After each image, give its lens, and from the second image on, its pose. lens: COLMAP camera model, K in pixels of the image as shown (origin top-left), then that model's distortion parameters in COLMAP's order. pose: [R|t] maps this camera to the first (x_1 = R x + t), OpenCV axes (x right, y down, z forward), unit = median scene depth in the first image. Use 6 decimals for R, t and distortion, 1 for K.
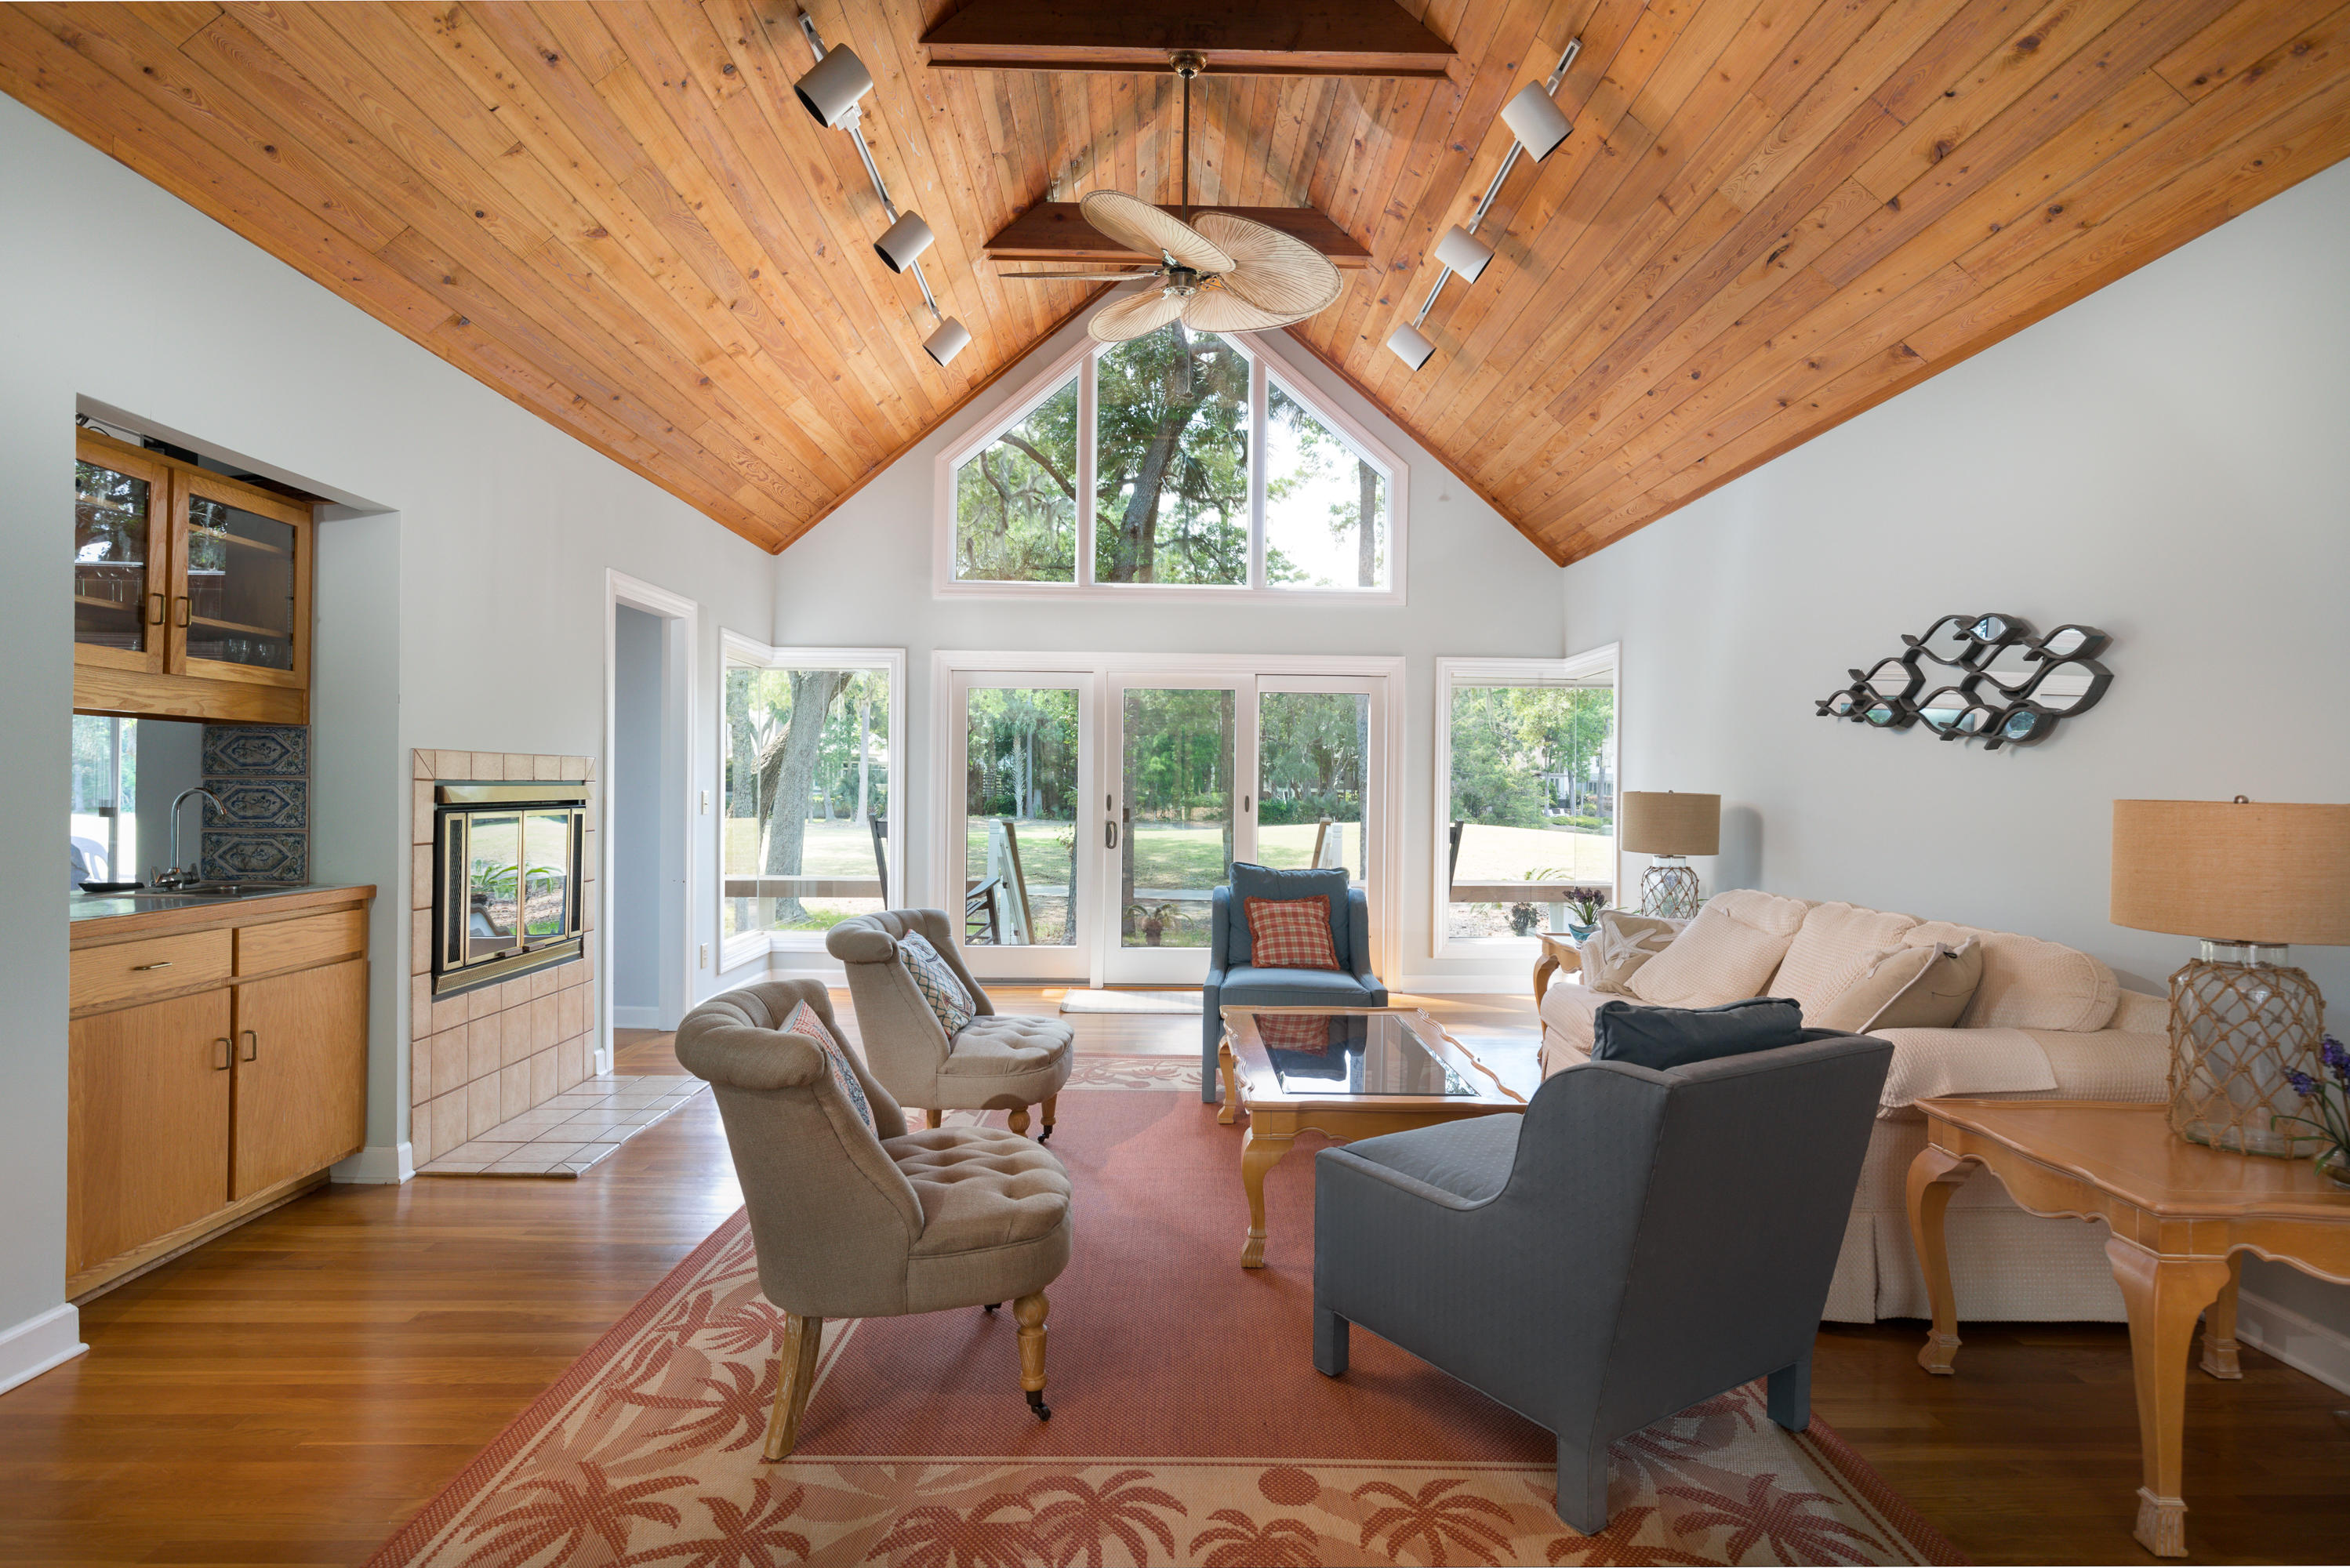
lens RADIAL K [[1216.3, 0, 1192.2], [0, 1216.3, 786.8], [0, 0, 1]] dist [0.001957, -0.001445]
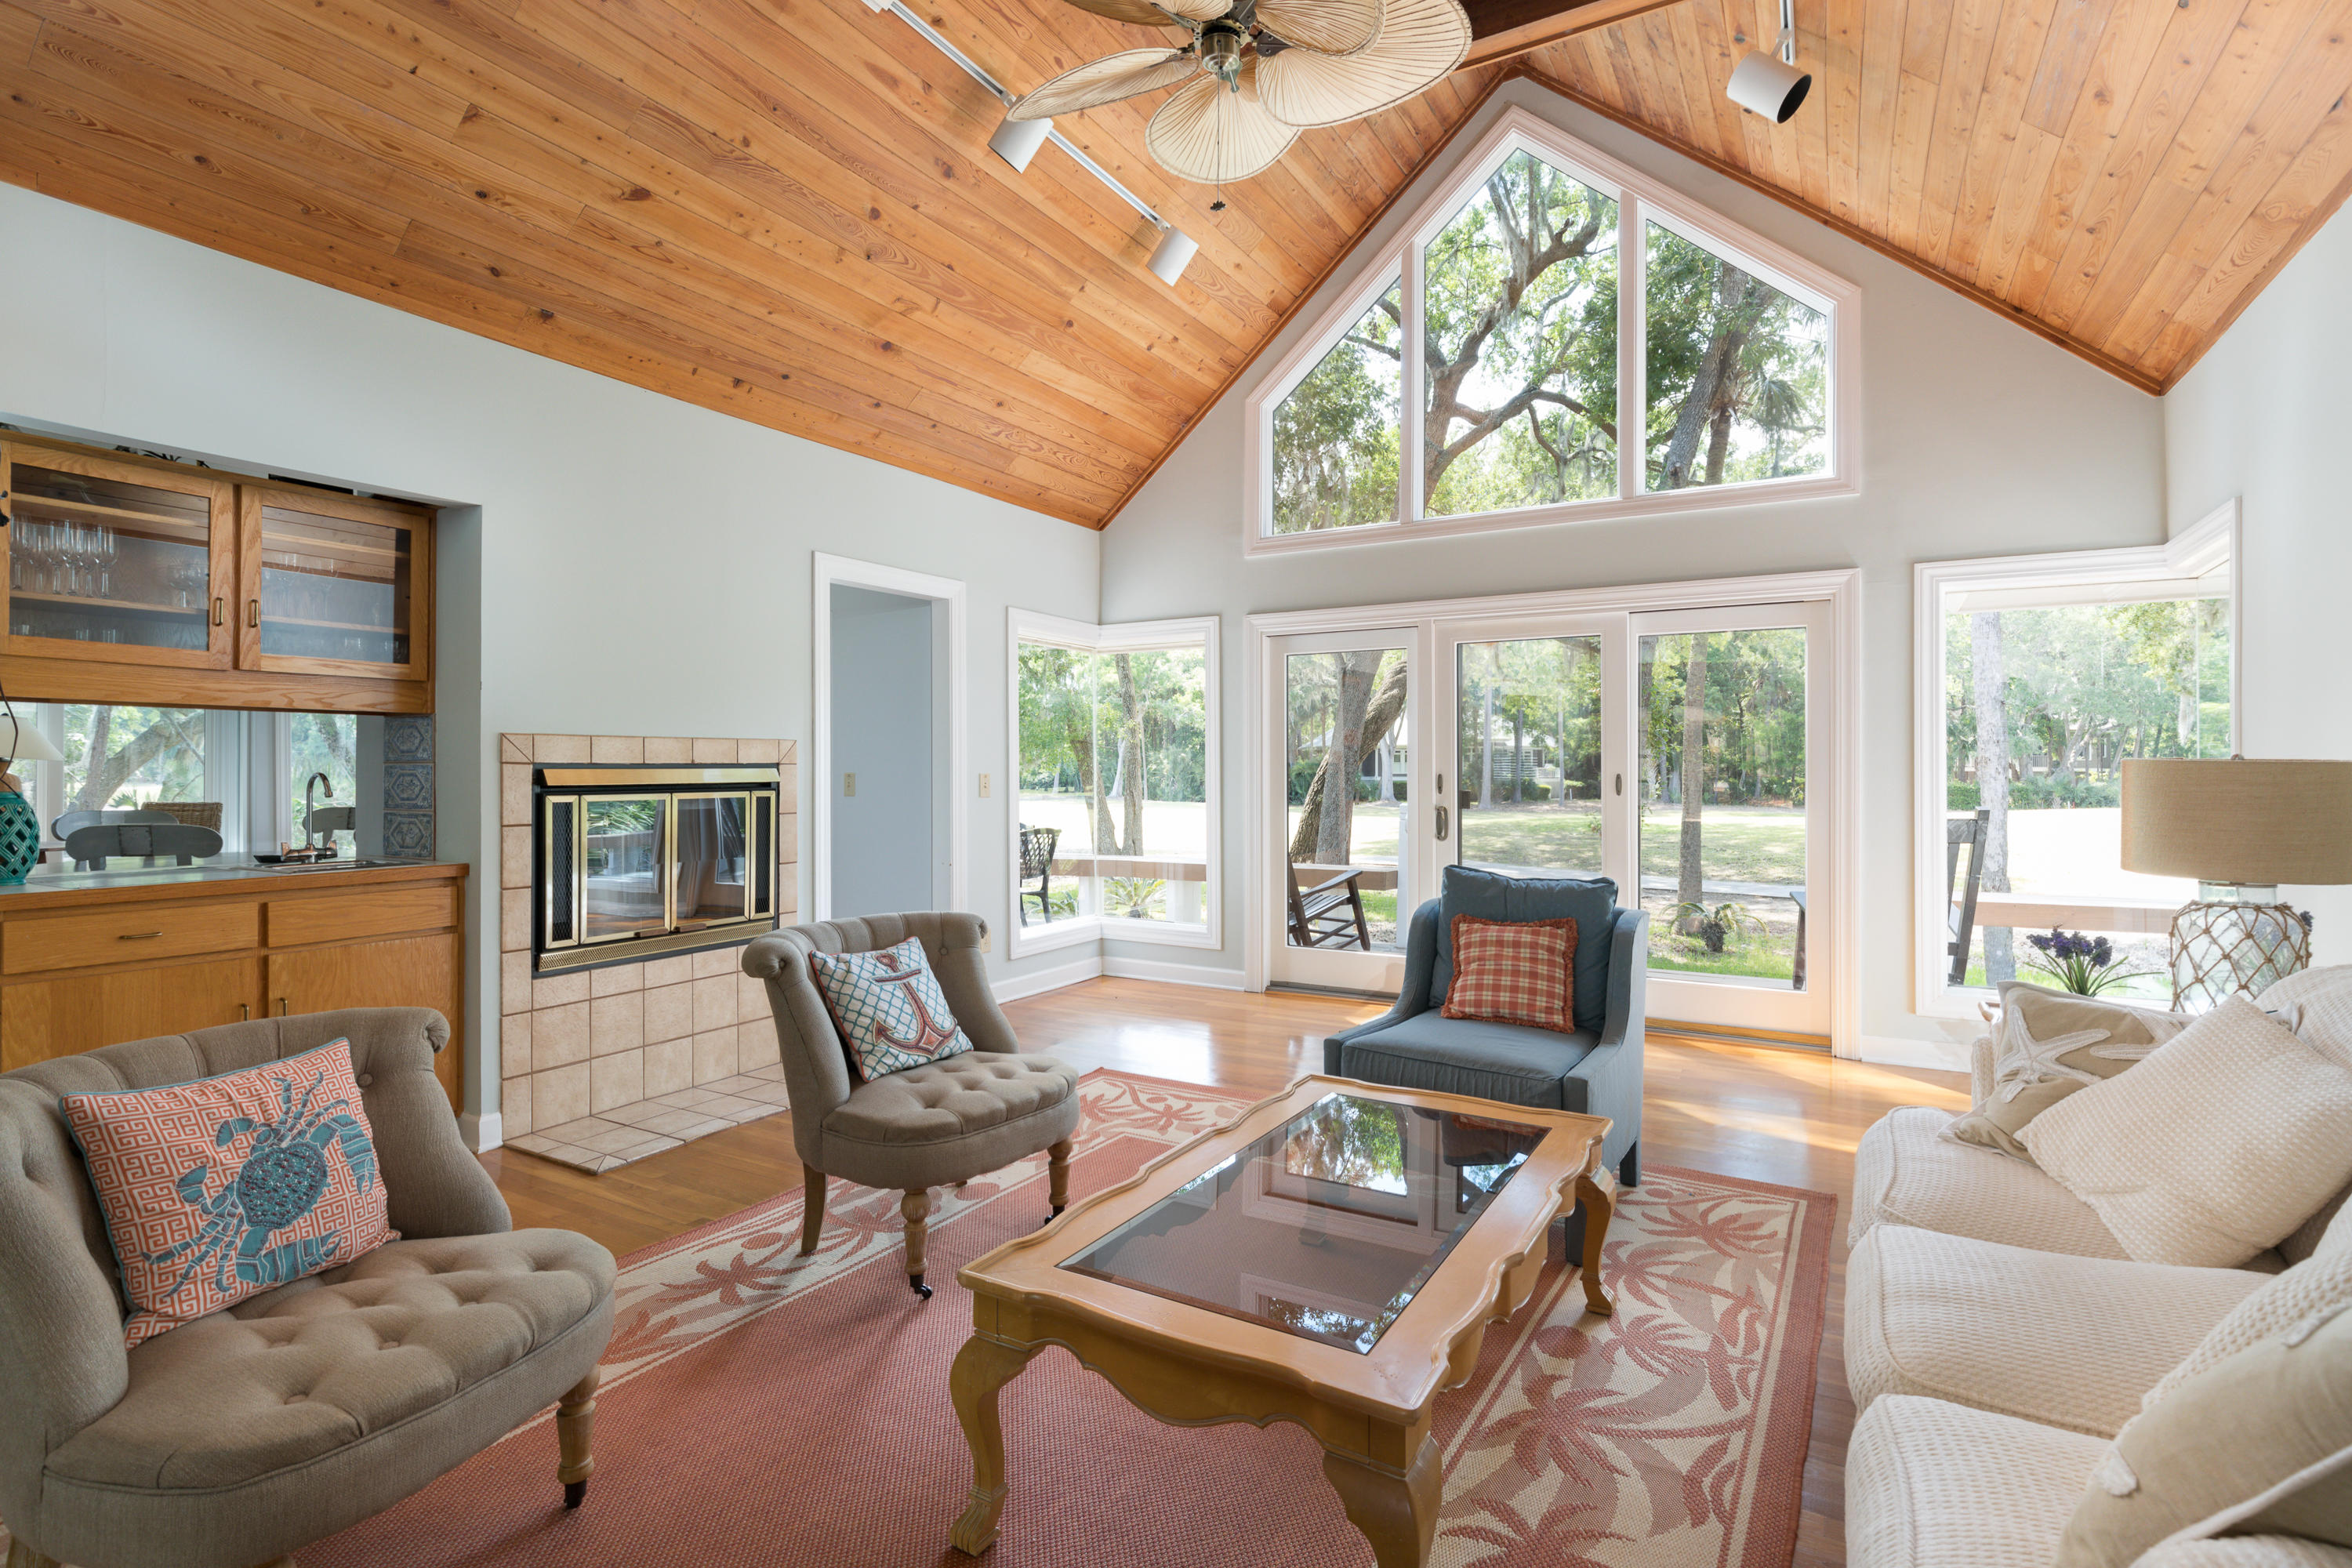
lens RADIAL K [[1133.4, 0, 1195.7], [0, 1133.4, 784.6], [0, 0, 1]] dist [-0.002996, 0.001875]
pose [[0.852396, -0.003672, -0.522885, 0.278504], [0.009320, 0.999923, 0.008170, 0.007696], [0.522815, -0.011837, 0.852364, 0.374001]]
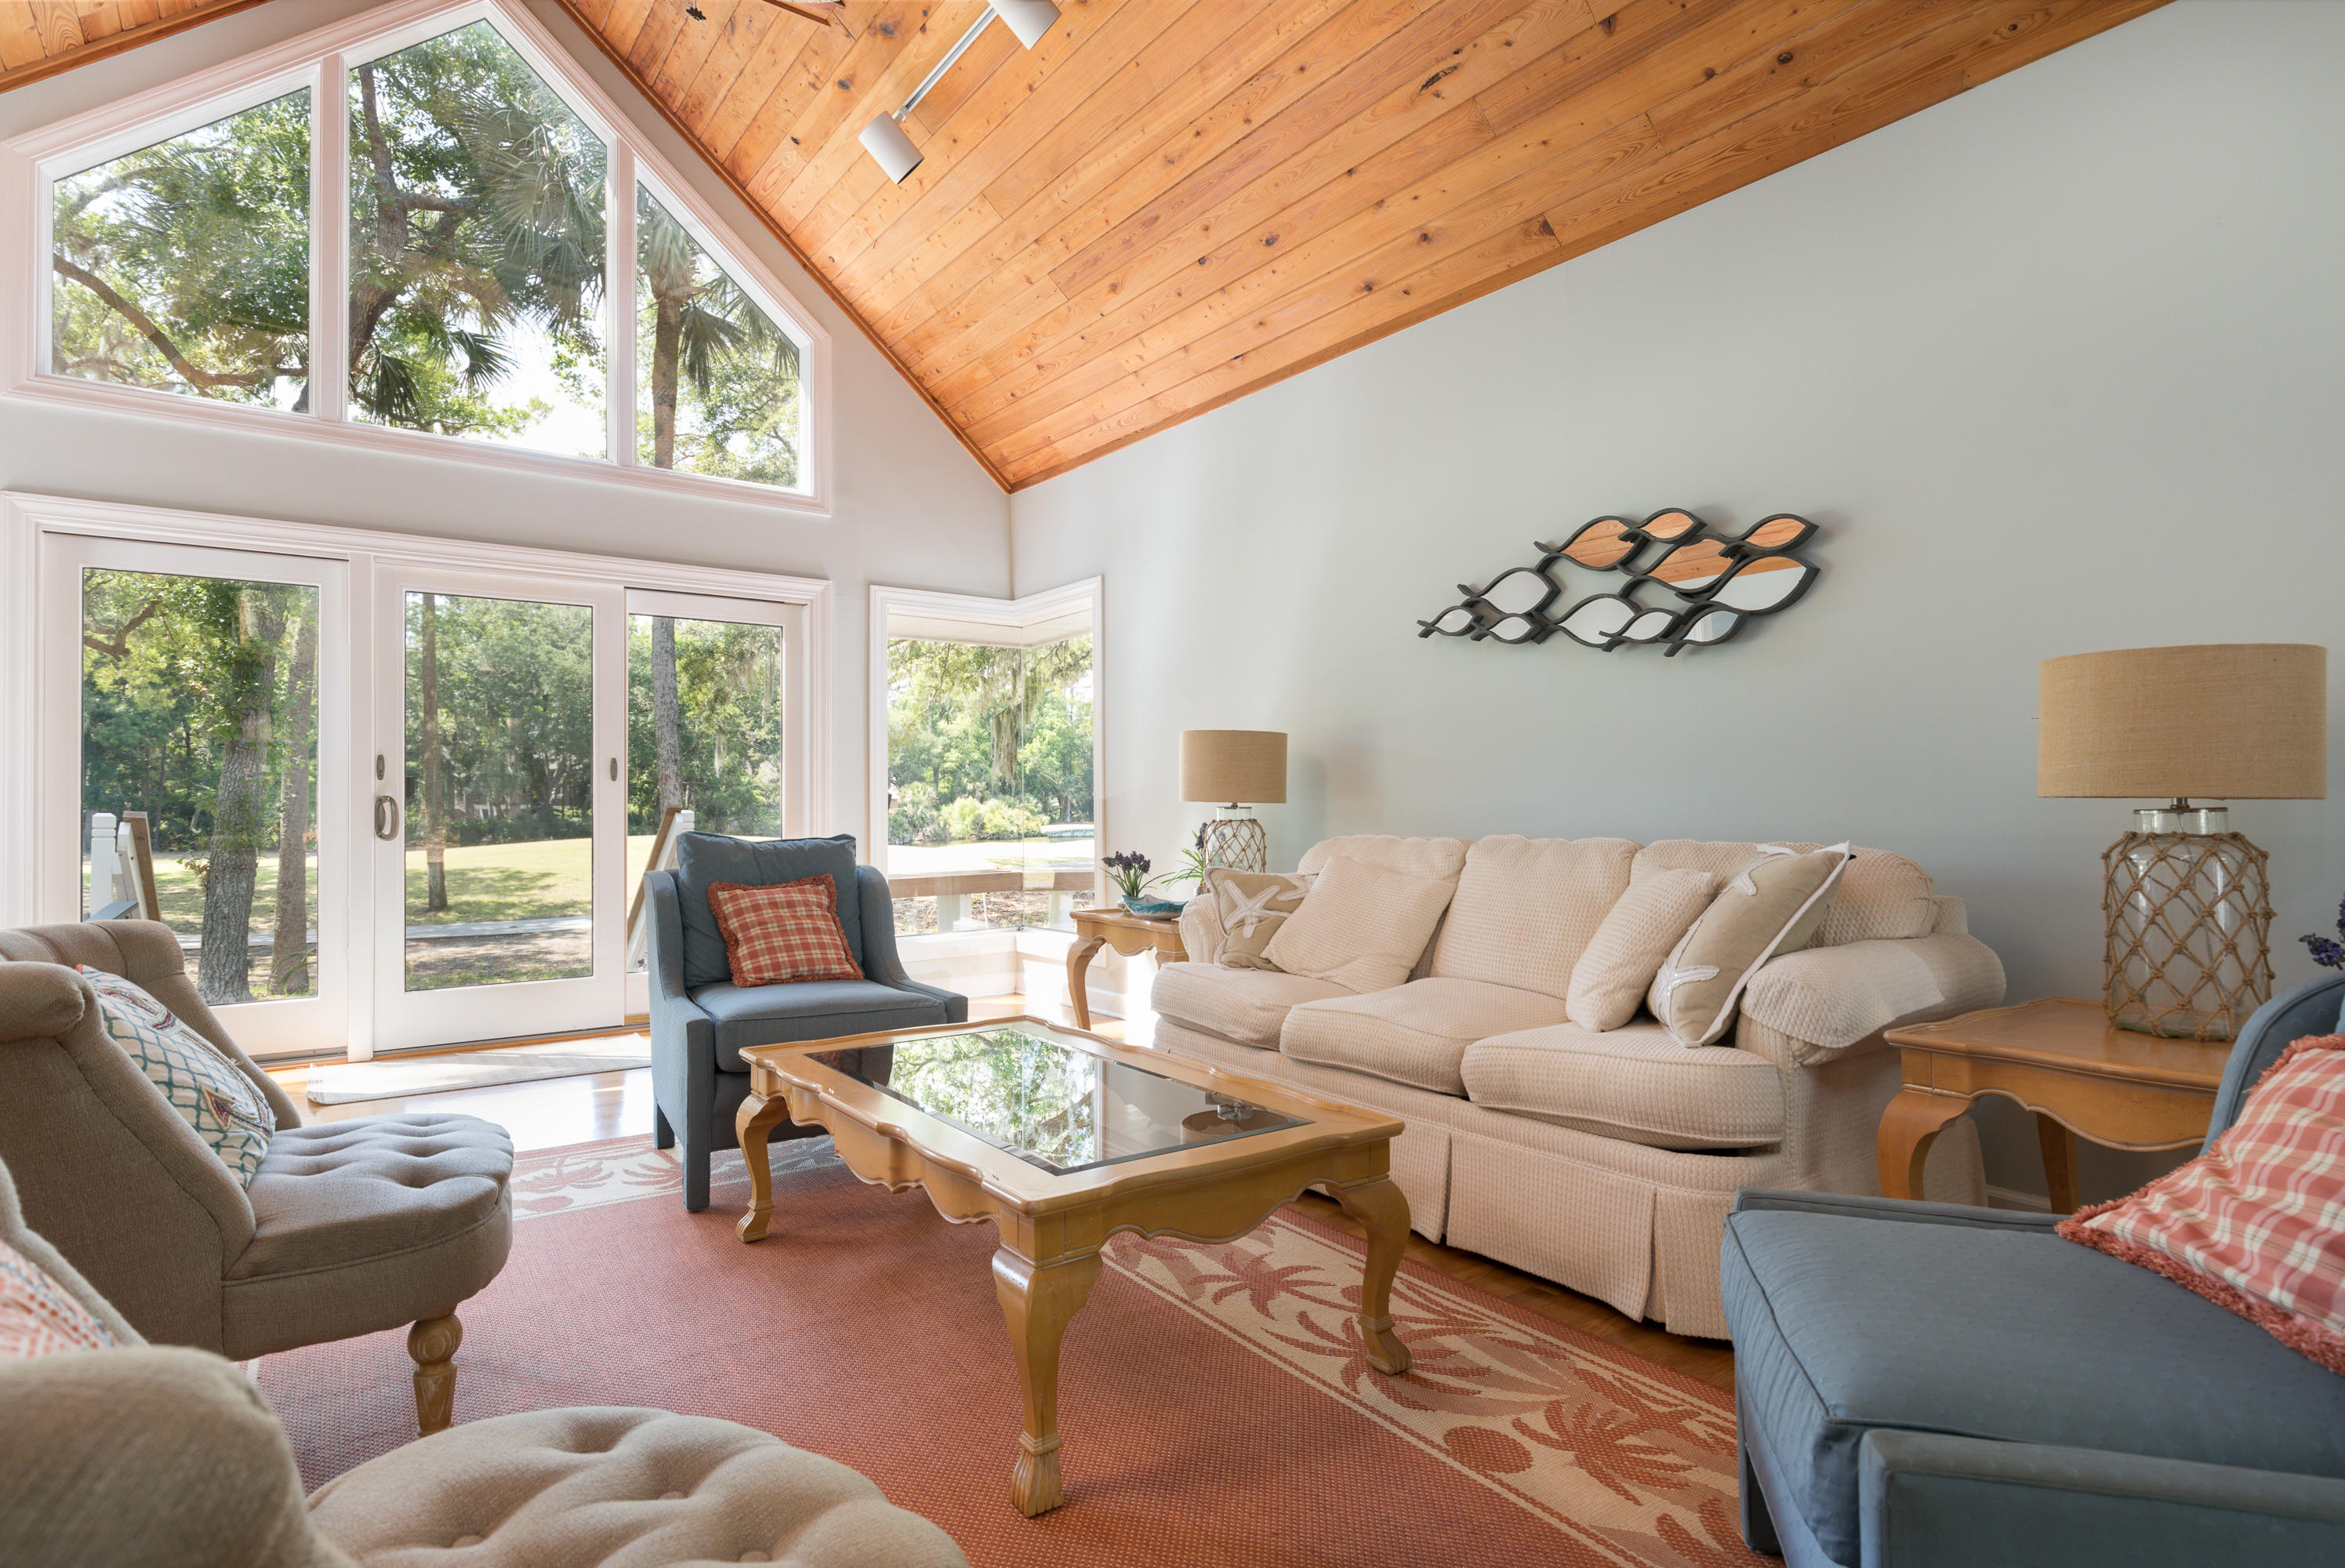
lens RADIAL K [[1213.8, 0, 1187.3], [0, 1213.8, 799.3], [0, 0, 1]] dist [0.001957, -0.001445]
pose [[0.816427, -0.014343, 0.577271, -0.130594], [0.016615, 0.999861, 0.001344, 0.051696], [-0.577210, 0.008495, 0.816552, 0.333800]]
